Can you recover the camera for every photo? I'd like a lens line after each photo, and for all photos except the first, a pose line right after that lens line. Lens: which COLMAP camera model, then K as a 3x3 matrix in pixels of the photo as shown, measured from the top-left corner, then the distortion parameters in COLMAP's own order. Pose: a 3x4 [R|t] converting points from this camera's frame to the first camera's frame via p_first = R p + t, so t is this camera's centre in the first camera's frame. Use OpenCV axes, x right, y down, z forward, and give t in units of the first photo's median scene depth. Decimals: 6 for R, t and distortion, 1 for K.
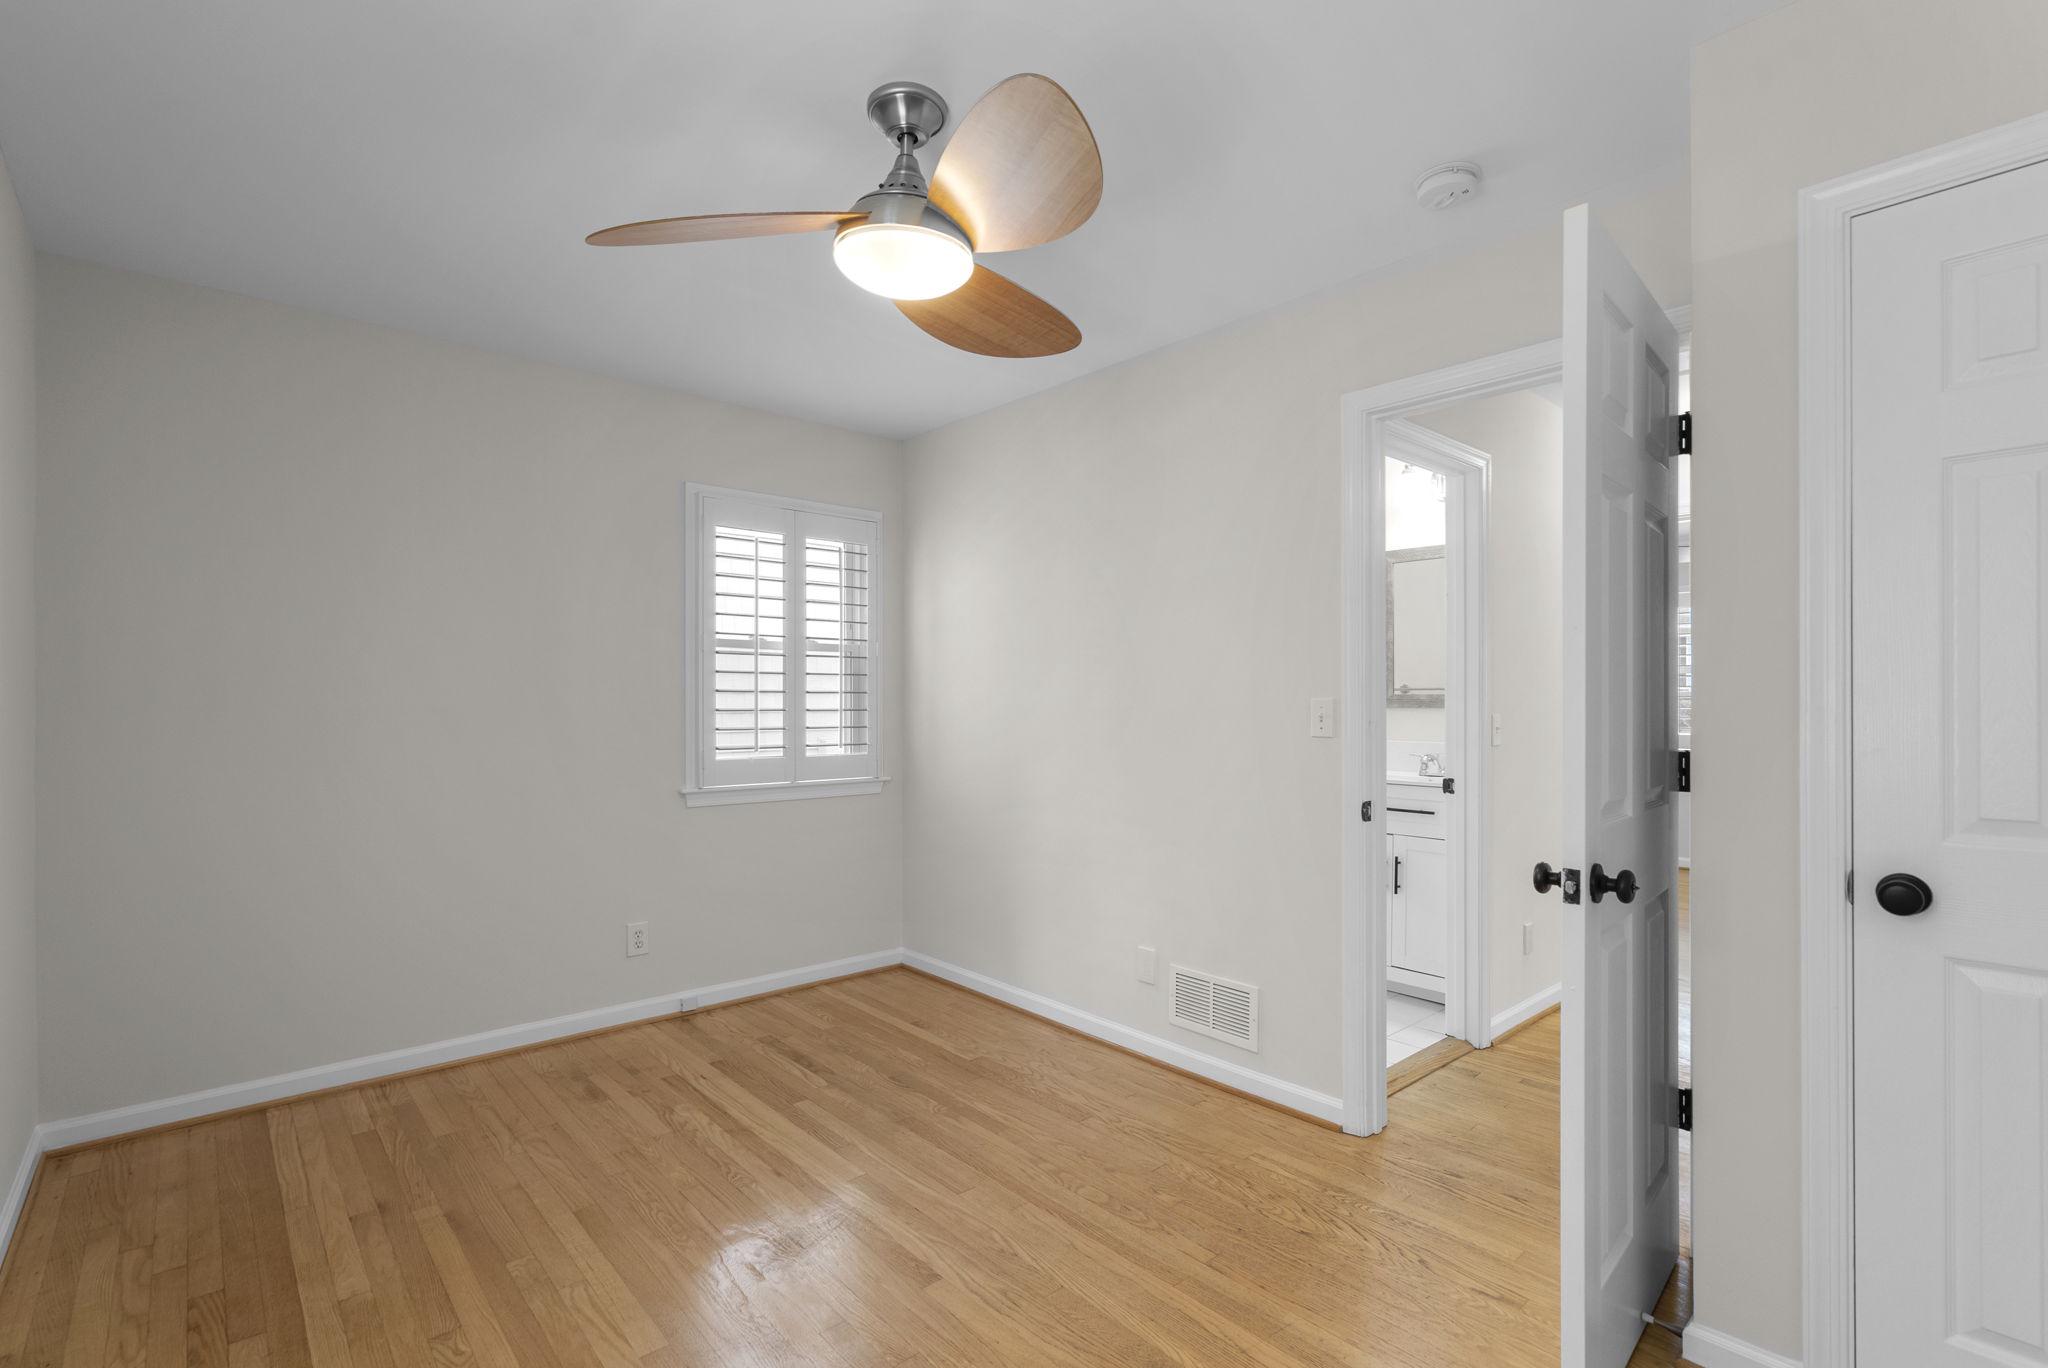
lens RADIAL K [[933.3, 0, 1020.7], [0, 933.3, 696.2], [0, 0, 1]] dist [0.001636, -0.000271]
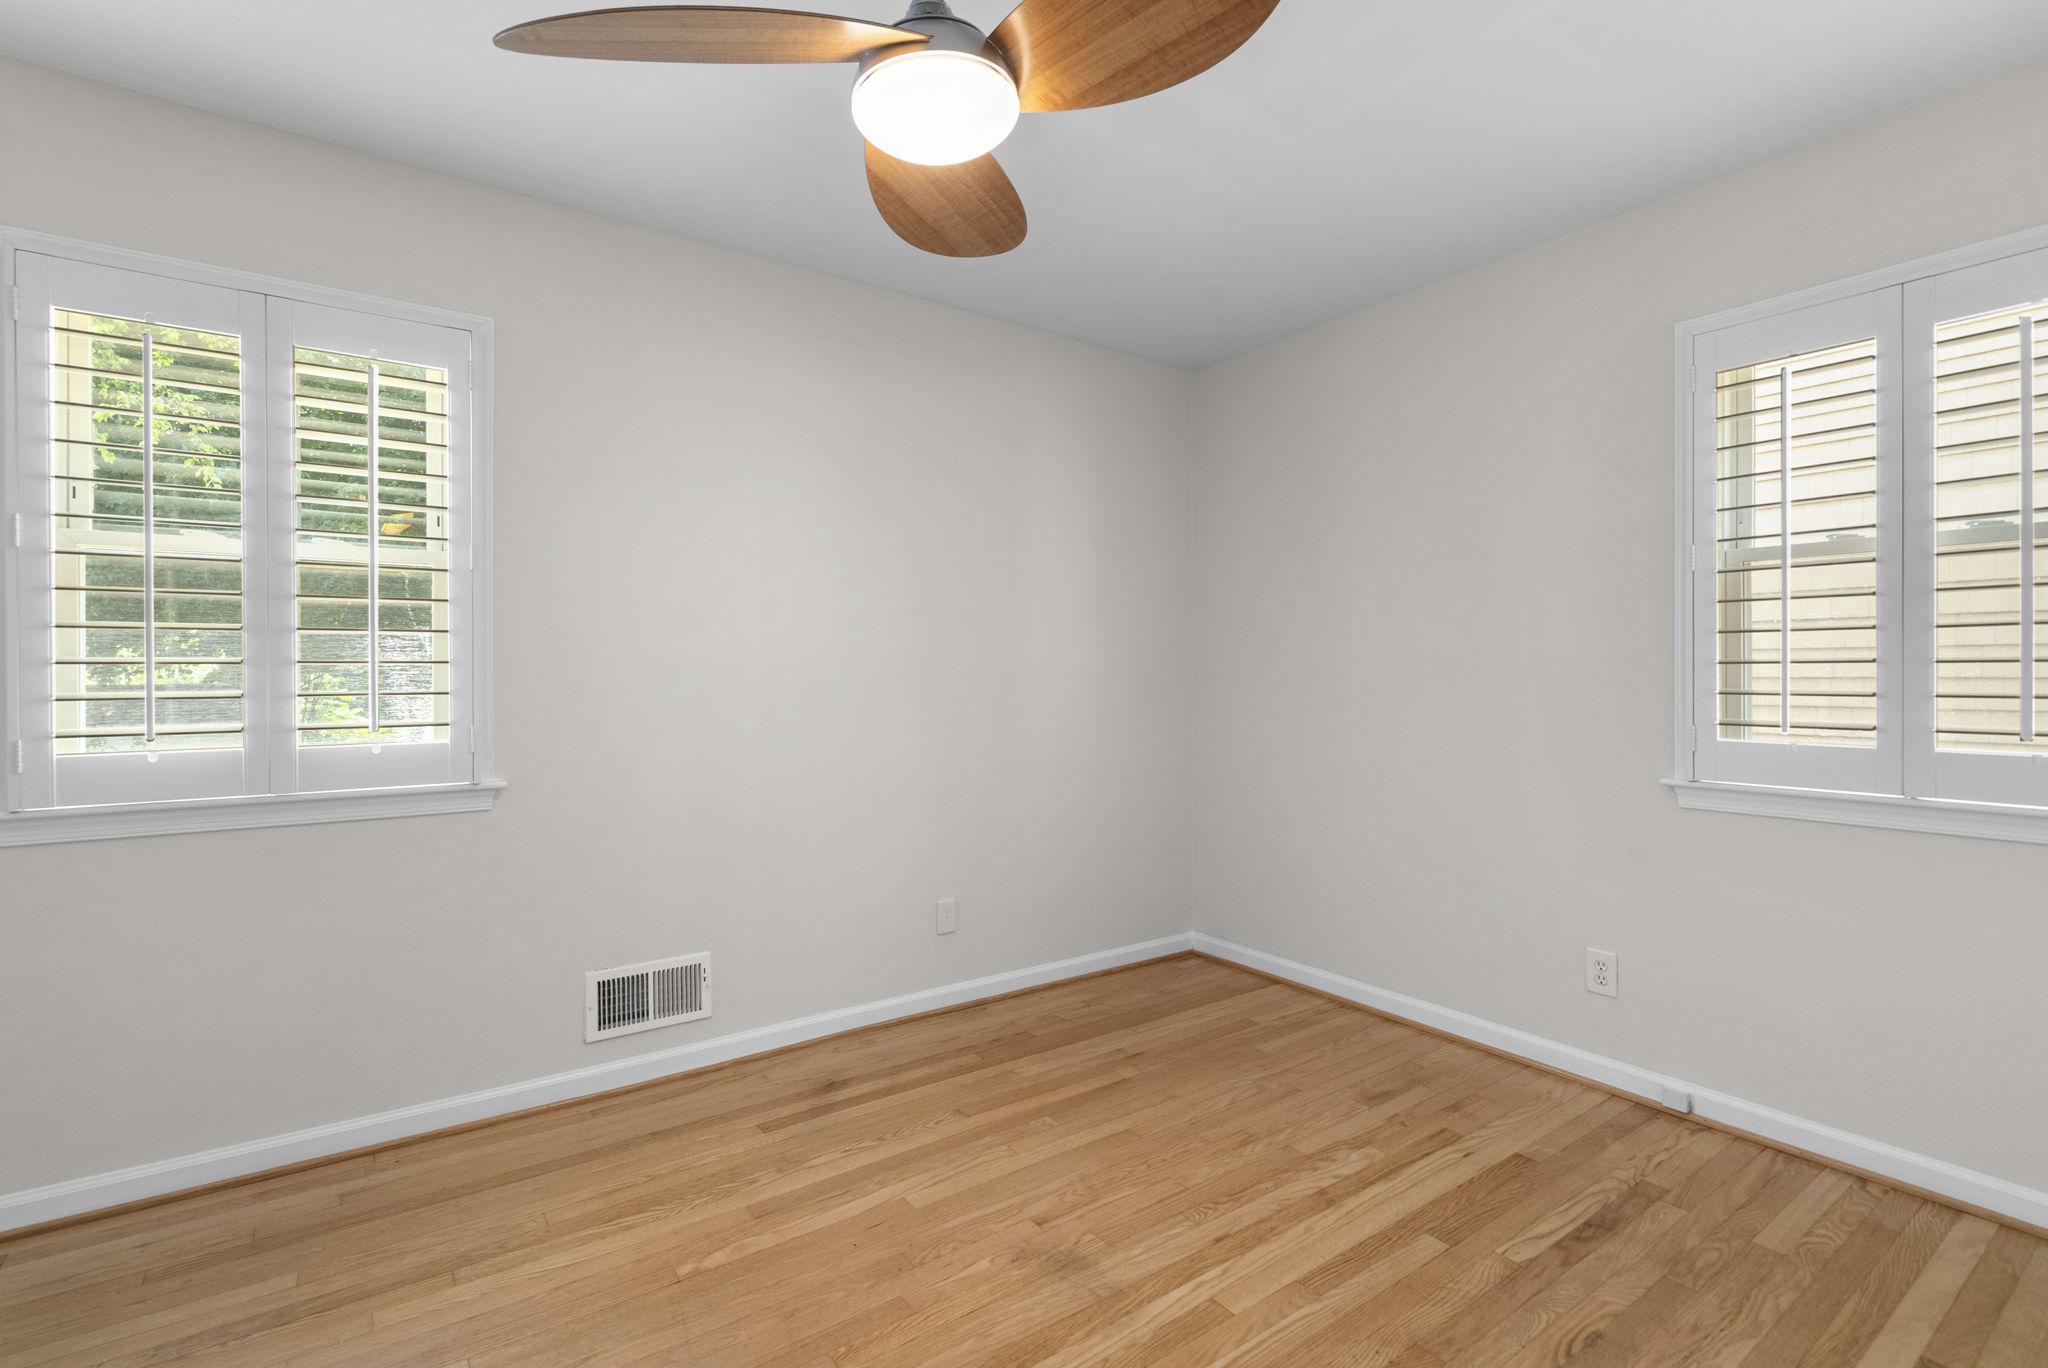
lens RADIAL K [[933.3, 0, 1017.4], [0, 933.3, 666.1], [0, 0, 1]] dist [0.001636, -0.000271]
pose [[-0.105630, -0.004967, -0.994393, 0.433543], [0.012559, 0.999901, -0.006329, 0.019127], [0.994326, -0.013157, -0.105557, 0.716270]]
